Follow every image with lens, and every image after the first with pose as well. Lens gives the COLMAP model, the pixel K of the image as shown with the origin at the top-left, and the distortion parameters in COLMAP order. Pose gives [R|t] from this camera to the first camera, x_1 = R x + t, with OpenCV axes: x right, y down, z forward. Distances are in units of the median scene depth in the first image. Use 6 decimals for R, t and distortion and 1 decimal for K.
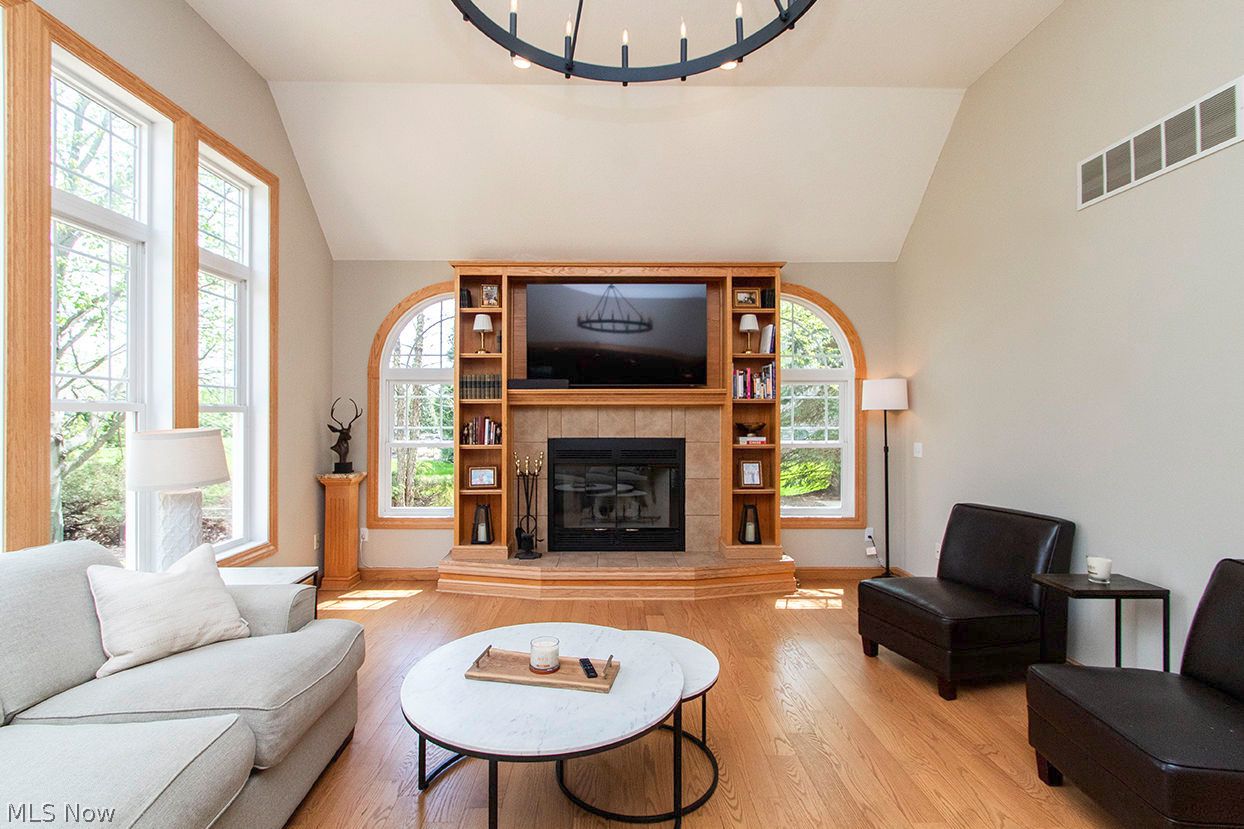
lens RADIAL K [[578.7, 0, 616.1], [0, 578.7, 411.6], [0, 0, 1]] dist [-0.019325, 0.000227]
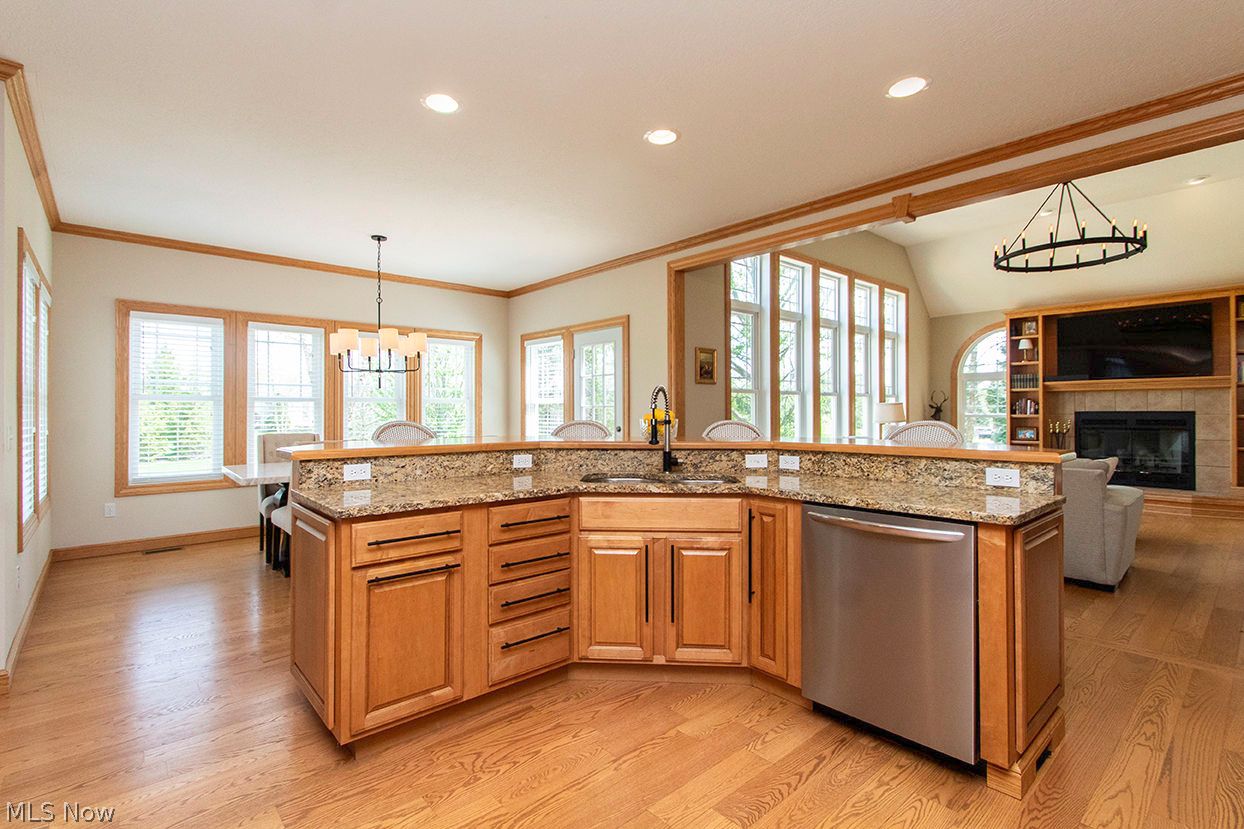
lens RADIAL K [[556.1, 0, 619.5], [0, 556.1, 408.4], [0, 0, 1]] dist [-0.003929, -0.001690]
pose [[0.642034, -0.005545, -0.766656, 0.258339], [0.002009, 0.999983, -0.005551, 0.043958], [0.766674, 0.002024, 0.642034, -0.987546]]
